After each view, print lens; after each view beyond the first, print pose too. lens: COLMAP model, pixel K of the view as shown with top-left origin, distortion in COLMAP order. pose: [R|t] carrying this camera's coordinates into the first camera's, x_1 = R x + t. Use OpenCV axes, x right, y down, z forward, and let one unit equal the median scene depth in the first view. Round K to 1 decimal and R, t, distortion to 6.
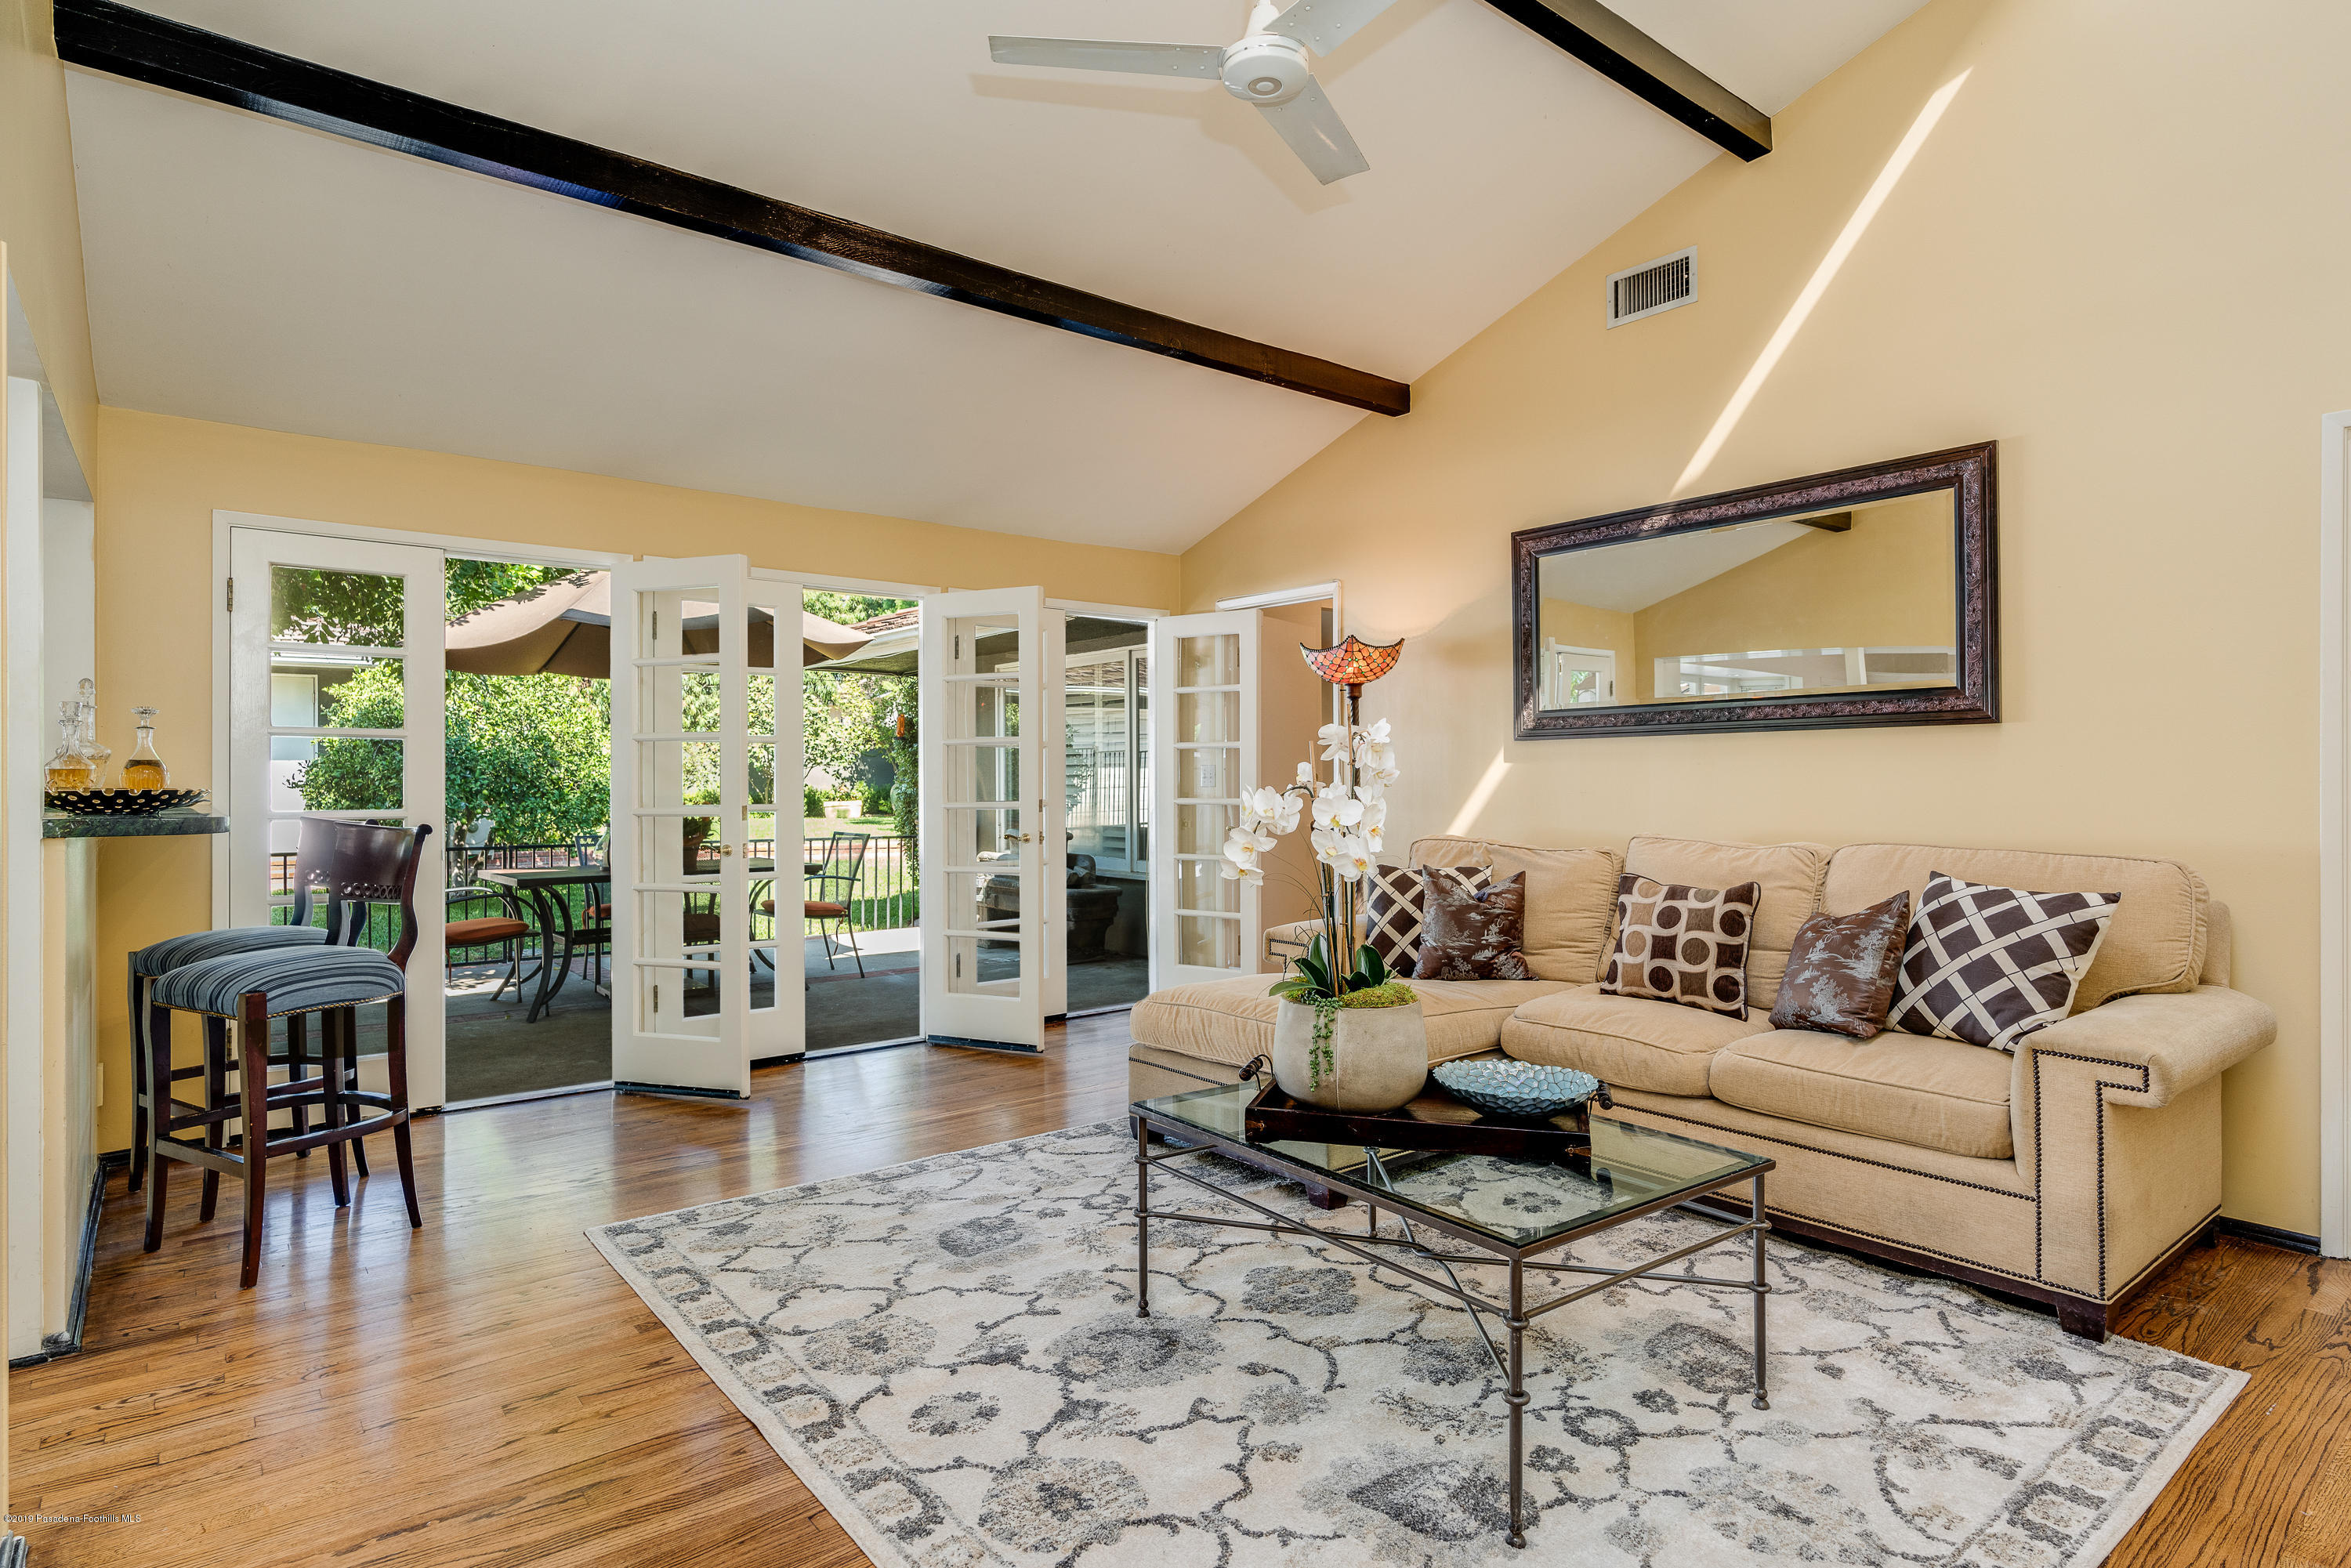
lens RADIAL K [[1222.7, 0, 1180.3], [0, 1222.7, 769.8], [0, 0, 1]] dist [-0.003066, -0.000242]
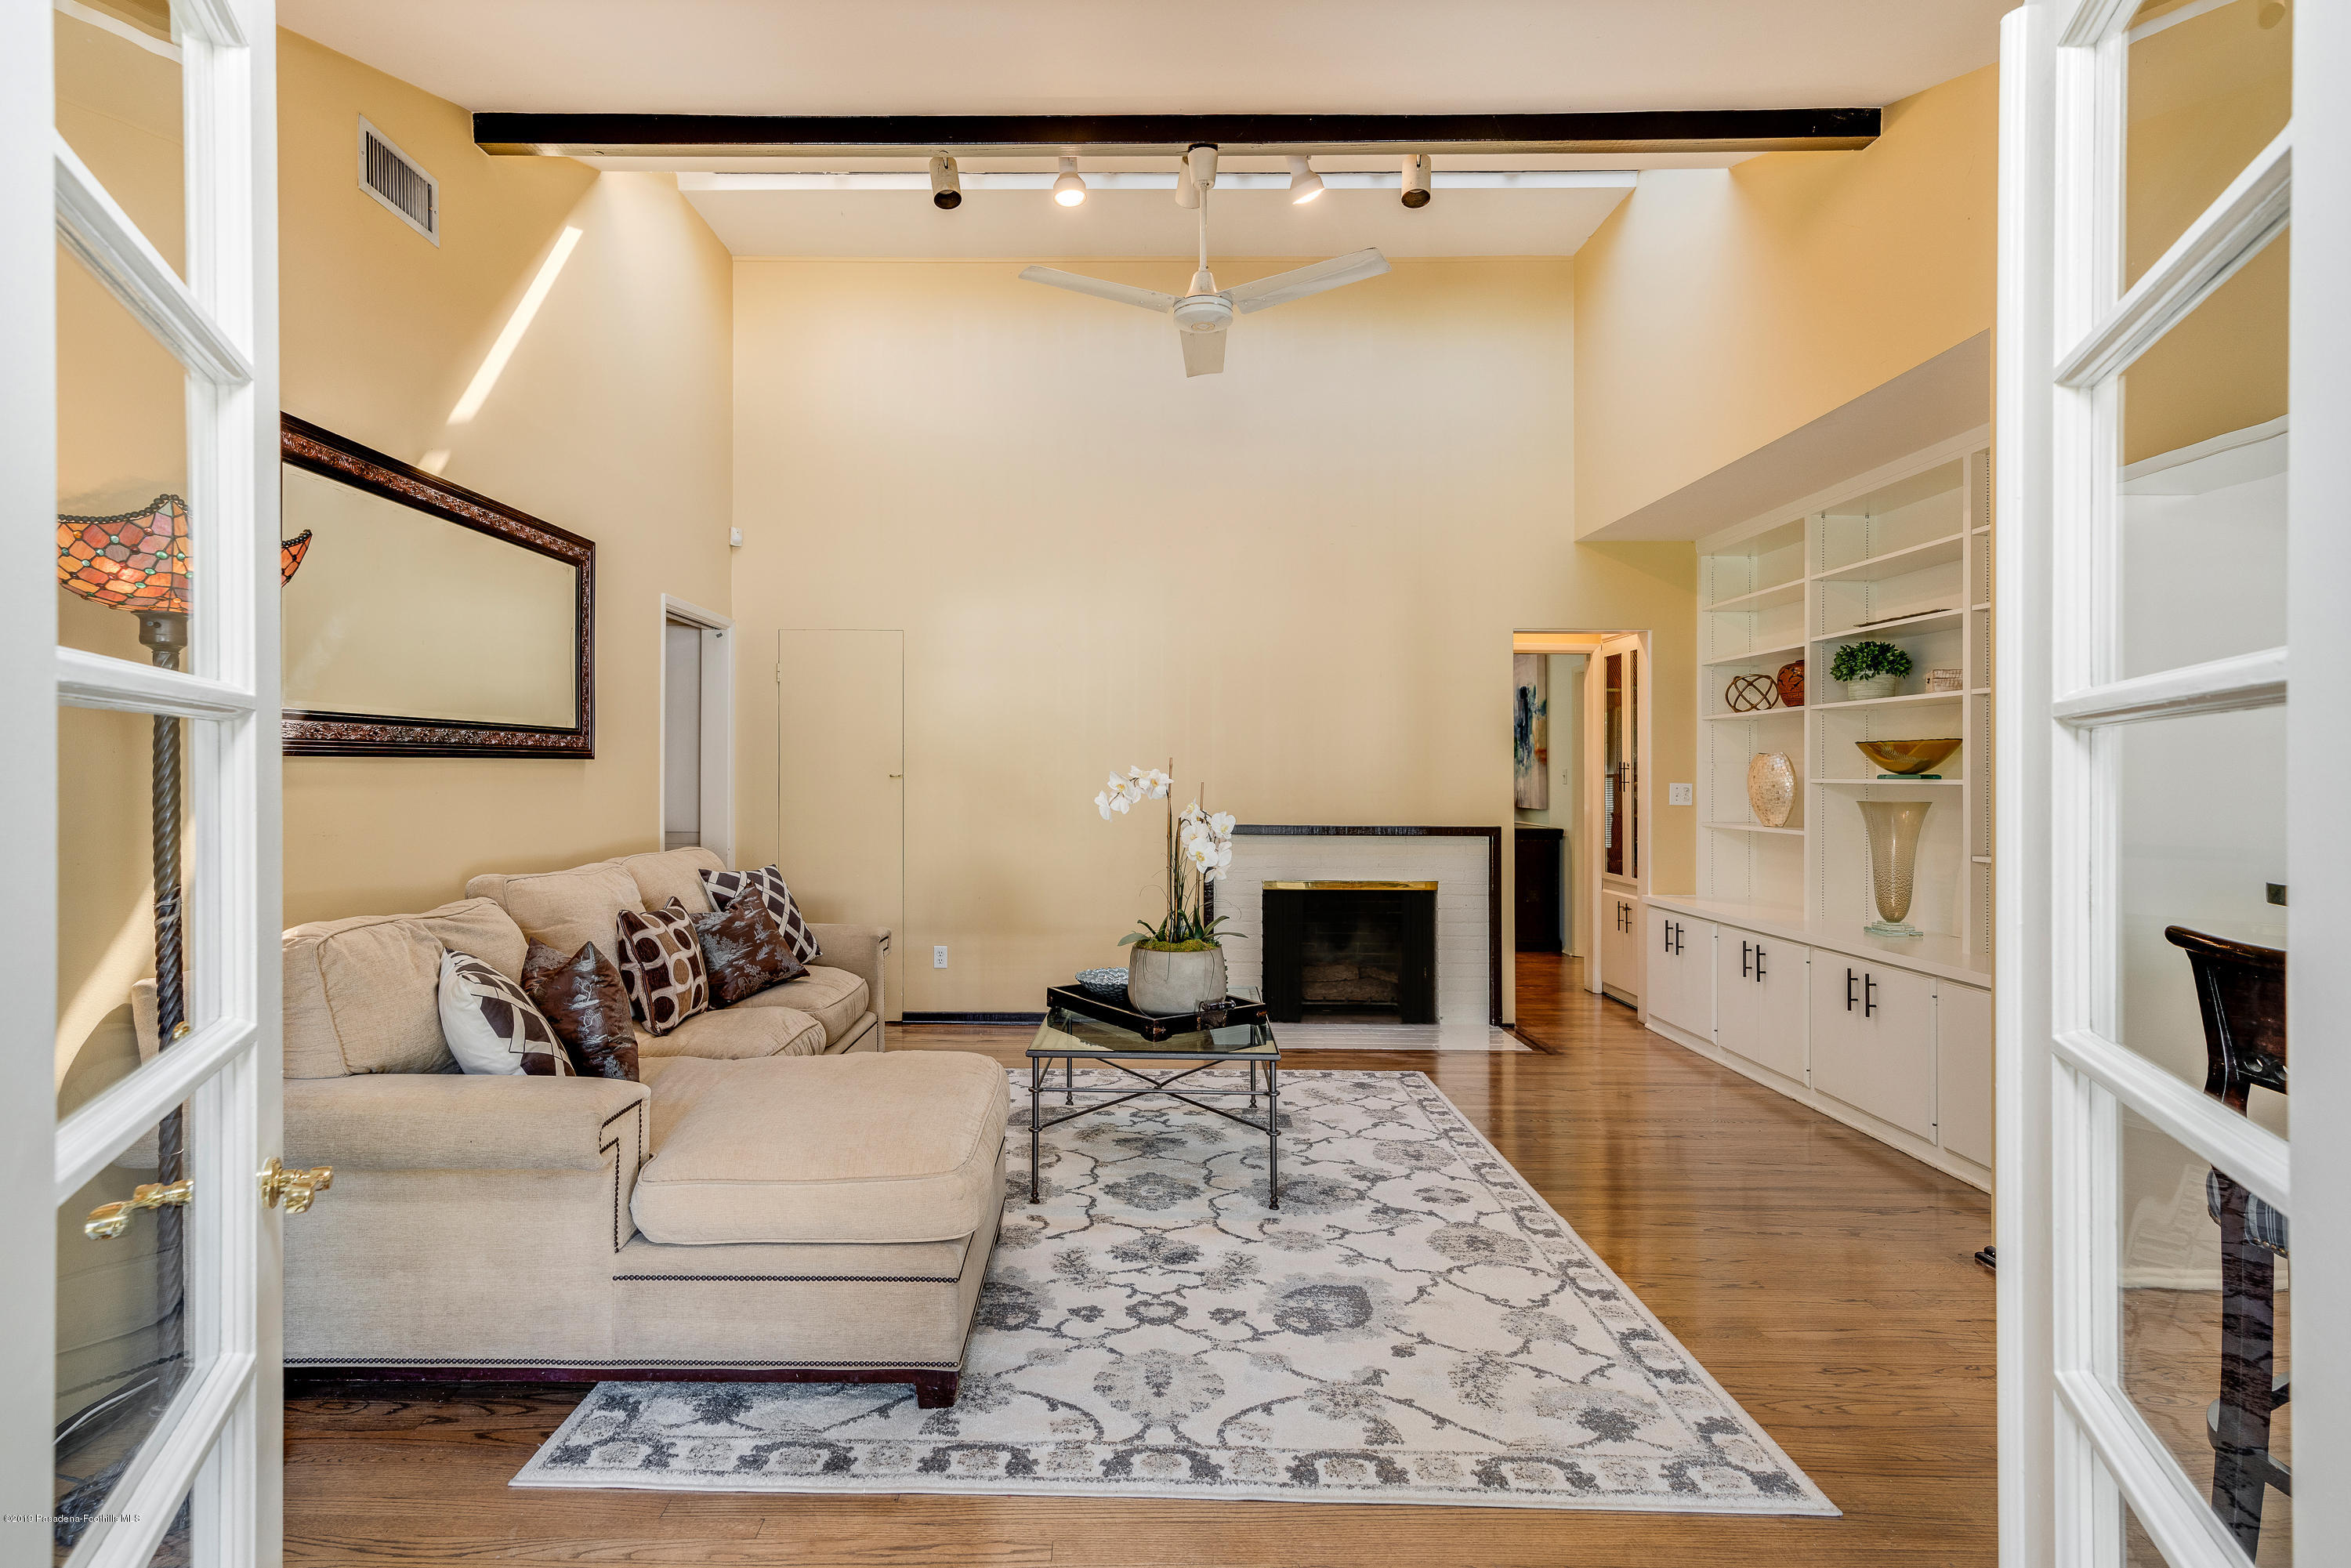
lens RADIAL K [[1021.7, 0, 1175.5], [0, 1021.7, 784.0], [0, 0, 1]] dist [0.001599, 0.000187]
pose [[-0.772016, 0.001258, 0.635602, -0.632170], [0.000999, 0.999999, -0.000766, -0.014658], [-0.635602, 0.000044, -0.772017, 1.857795]]
